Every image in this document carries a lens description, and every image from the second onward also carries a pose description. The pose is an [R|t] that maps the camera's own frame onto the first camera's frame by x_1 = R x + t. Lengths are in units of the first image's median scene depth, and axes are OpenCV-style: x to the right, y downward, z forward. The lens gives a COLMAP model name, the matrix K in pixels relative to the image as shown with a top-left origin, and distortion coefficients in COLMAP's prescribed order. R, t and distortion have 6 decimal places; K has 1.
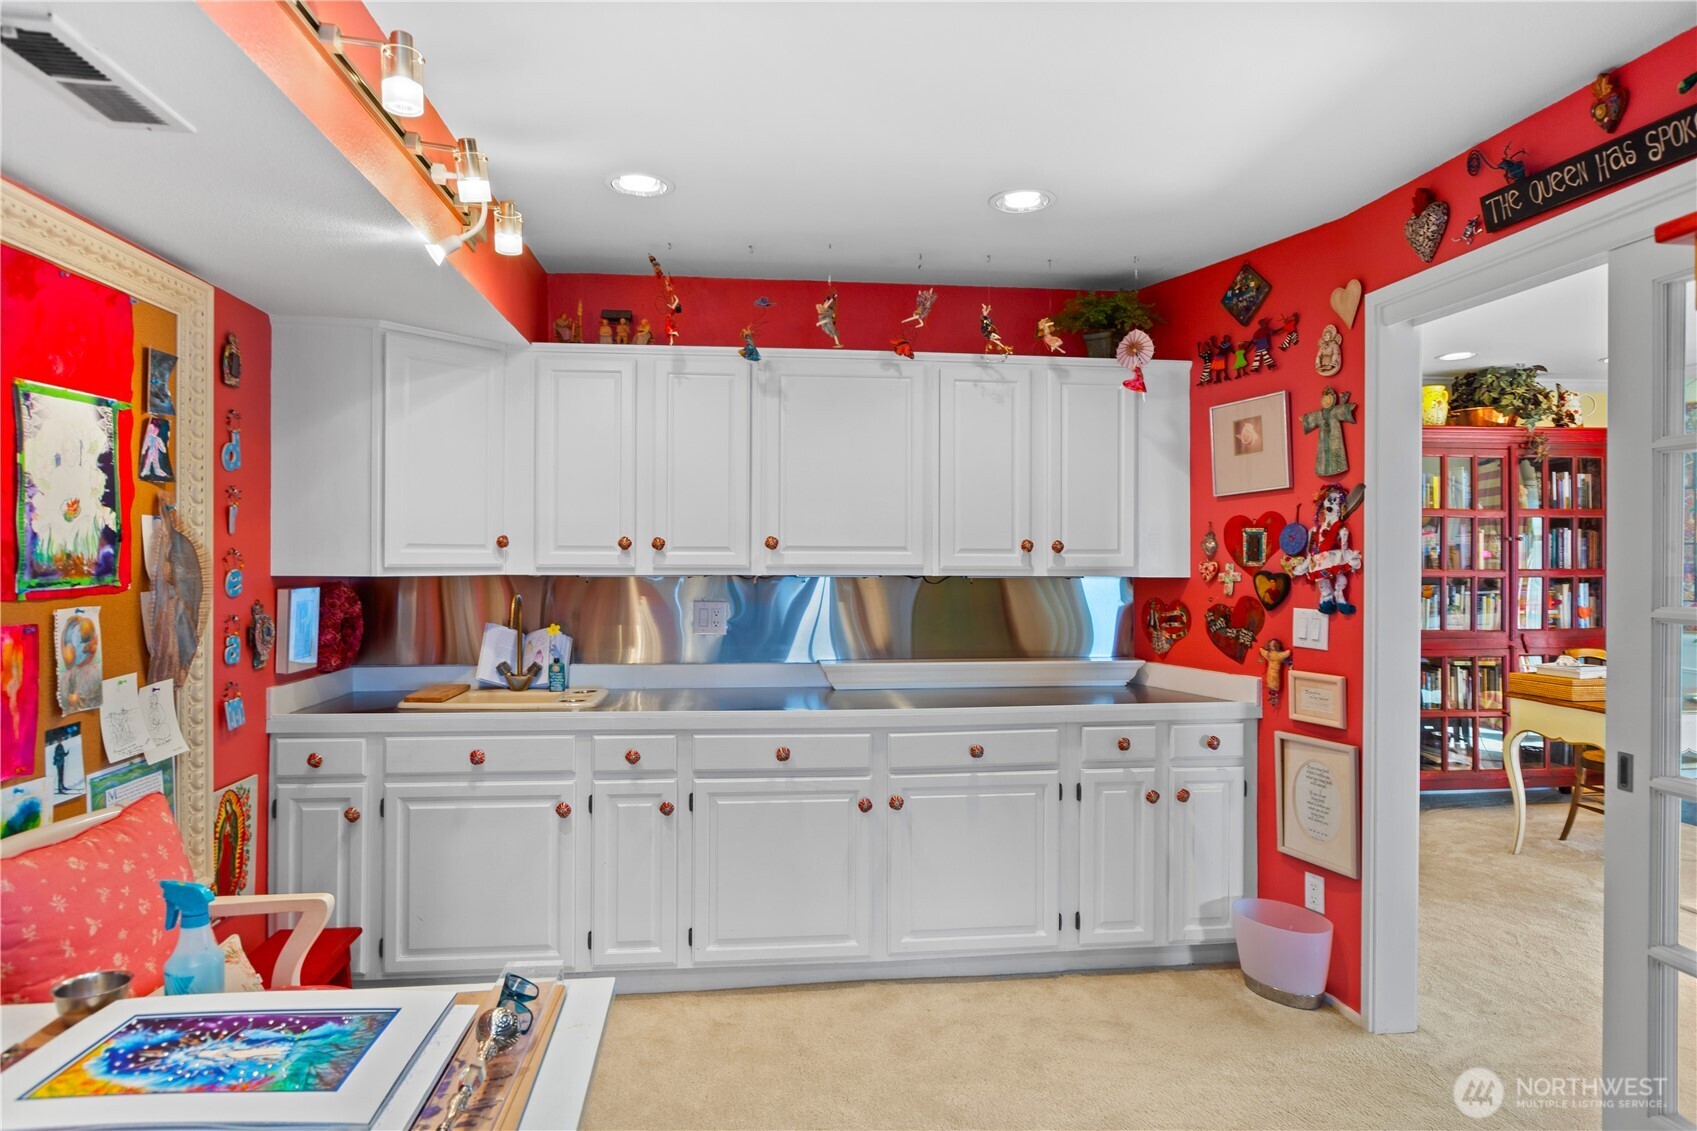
lens RADIAL K [[963.4, 0, 852.1], [0, 963.4, 548.4], [0, 0, 1]] dist [-0.005086, -0.002210]
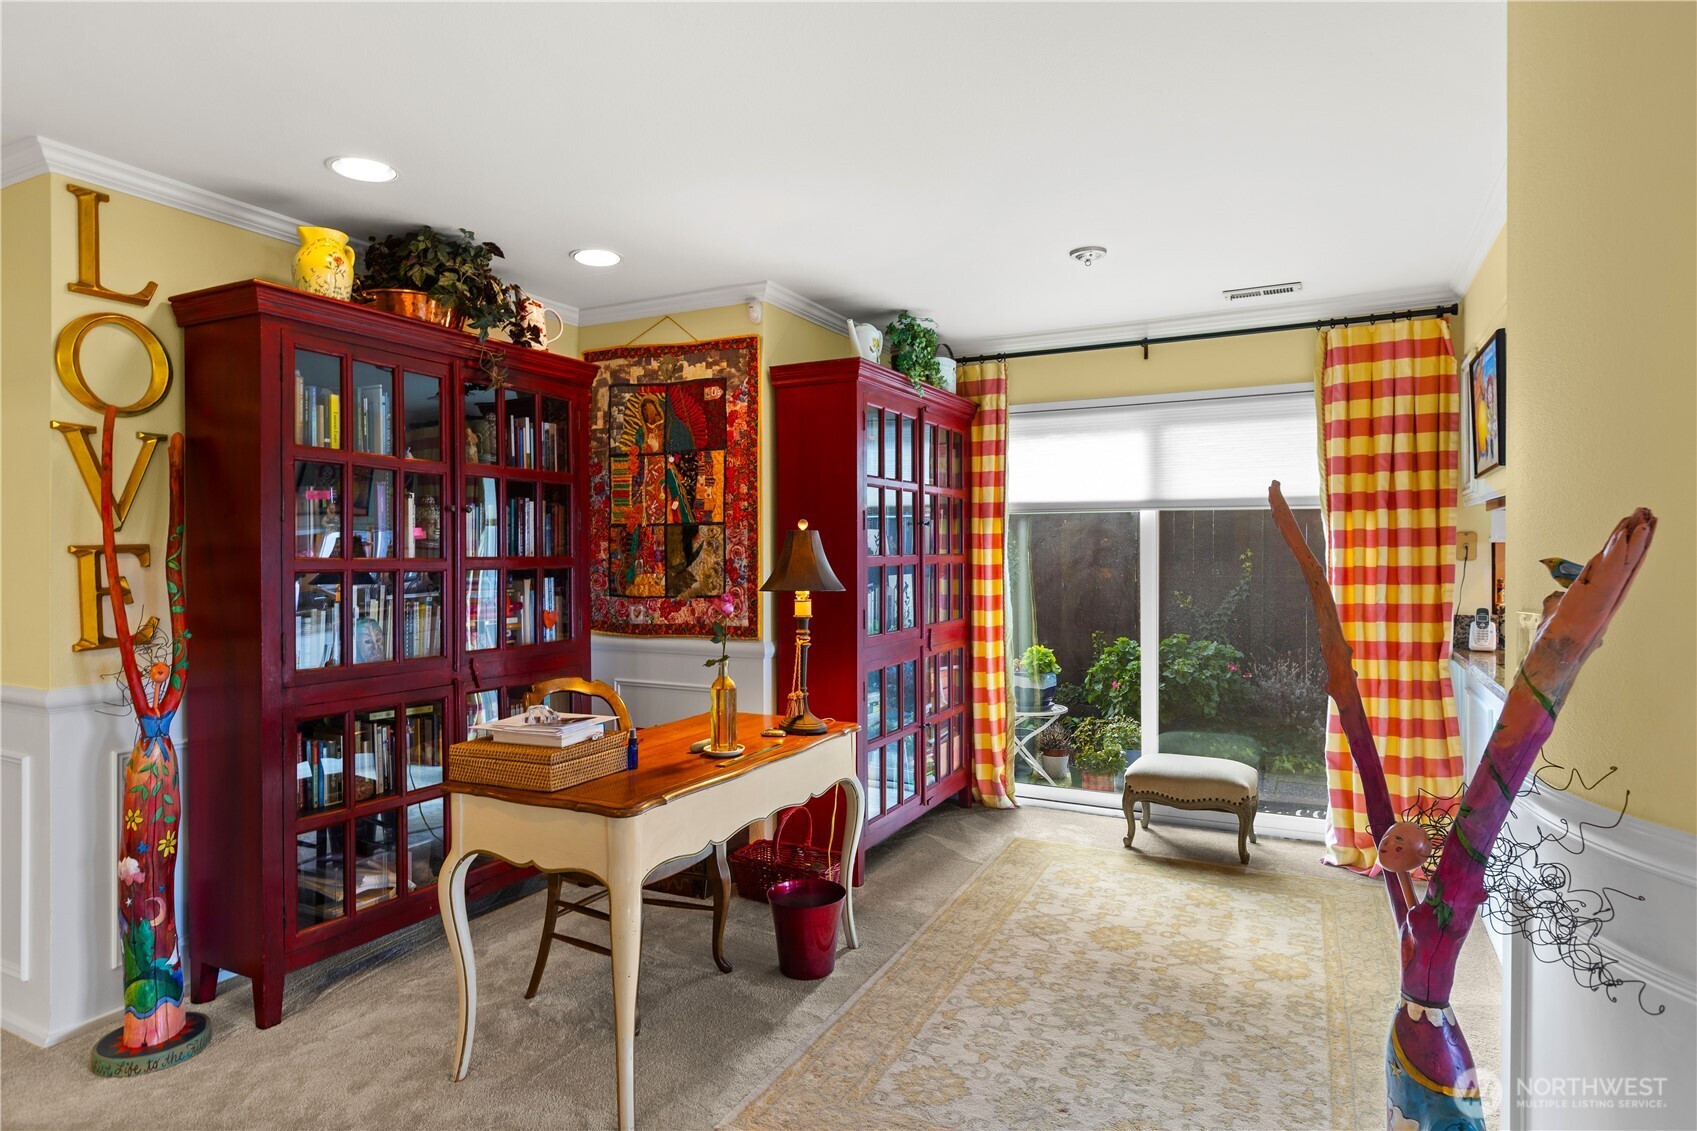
lens RADIAL K [[947.2, 0, 850.3], [0, 947.2, 555.1], [0, 0, 1]] dist [0.005421, 0.000032]
pose [[0.553757, -0.000671, 0.832678, 0.310434], [0.004797, 0.999986, -0.002385, 0.022951], [-0.832665, 0.005315, 0.553752, 0.437801]]
